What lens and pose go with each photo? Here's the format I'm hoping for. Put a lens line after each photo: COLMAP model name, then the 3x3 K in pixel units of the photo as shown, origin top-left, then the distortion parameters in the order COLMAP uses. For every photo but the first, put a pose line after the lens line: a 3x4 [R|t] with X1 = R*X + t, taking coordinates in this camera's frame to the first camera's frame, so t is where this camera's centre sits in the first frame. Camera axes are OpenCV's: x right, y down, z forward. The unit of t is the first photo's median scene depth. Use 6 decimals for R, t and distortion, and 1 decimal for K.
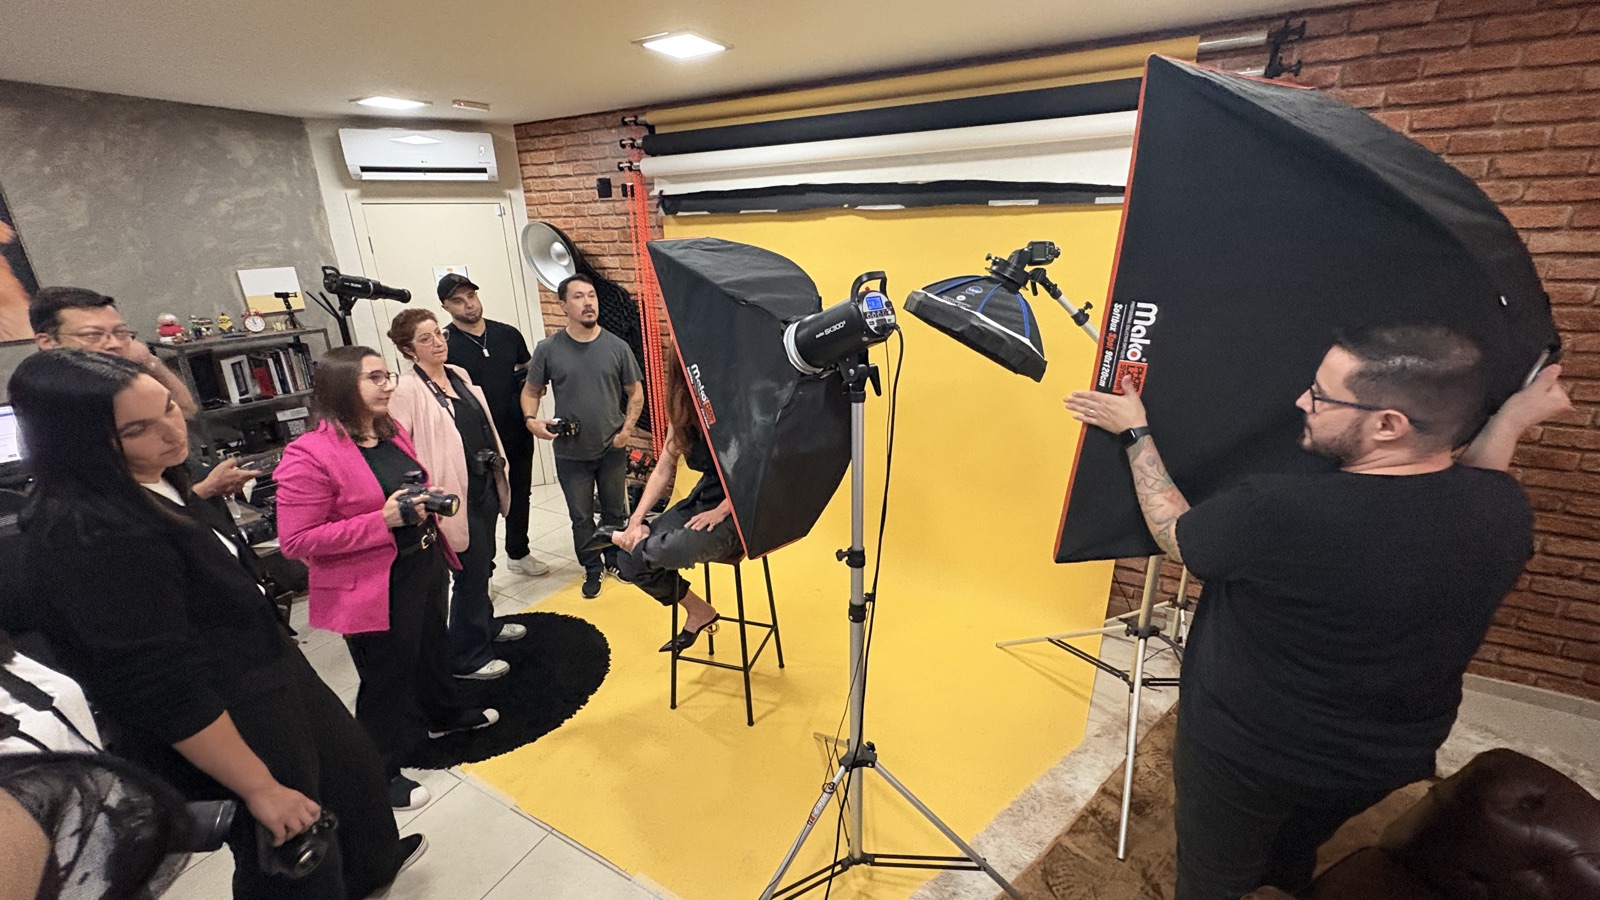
lens RADIAL K [[637.7, 0, 800.0], [0, 637.7, 450.0], [0, 0, 1]] dist [0.000417, -0.000092]
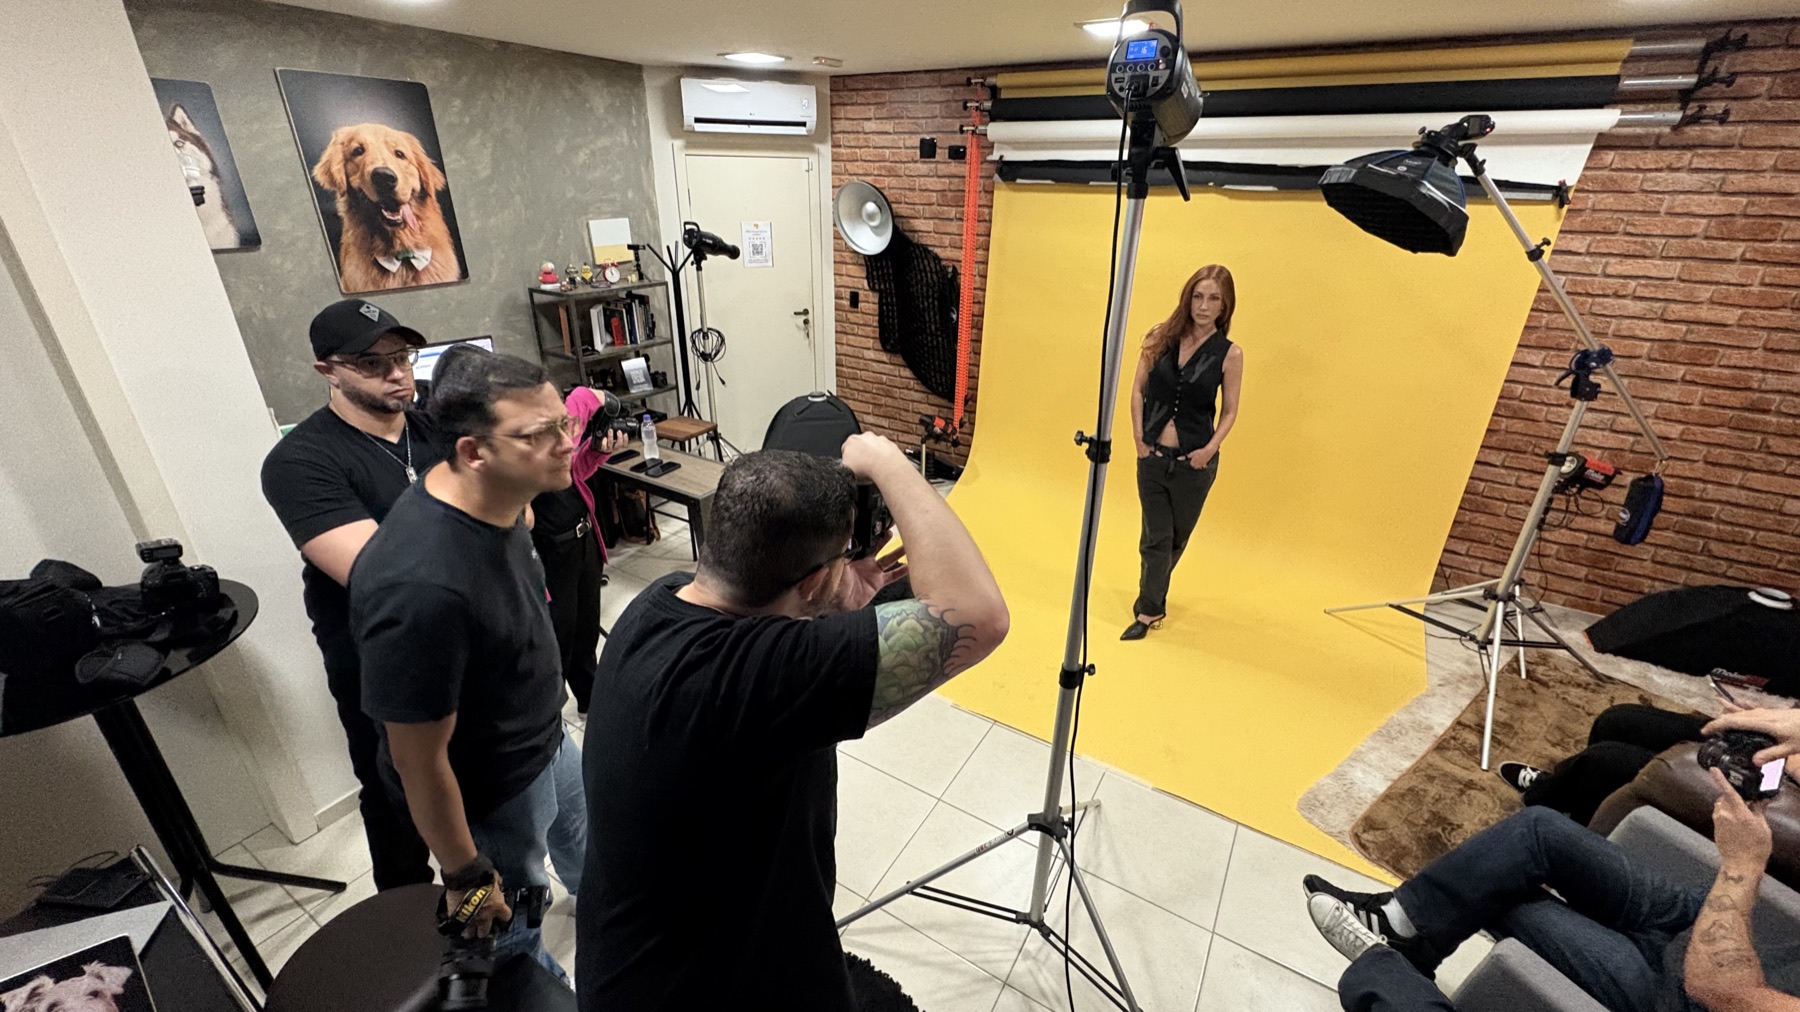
lens RADIAL K [[717.4, 0, 900.0], [0, 717.4, 506.0], [0, 0, 1]] dist [0.000417, -0.000092]
pose [[0.997927, 0.056295, -0.031196, -0.309740], [-0.052818, 0.993293, 0.102859, 0.031769], [0.036777, -0.100998, 0.994207, -0.181962]]
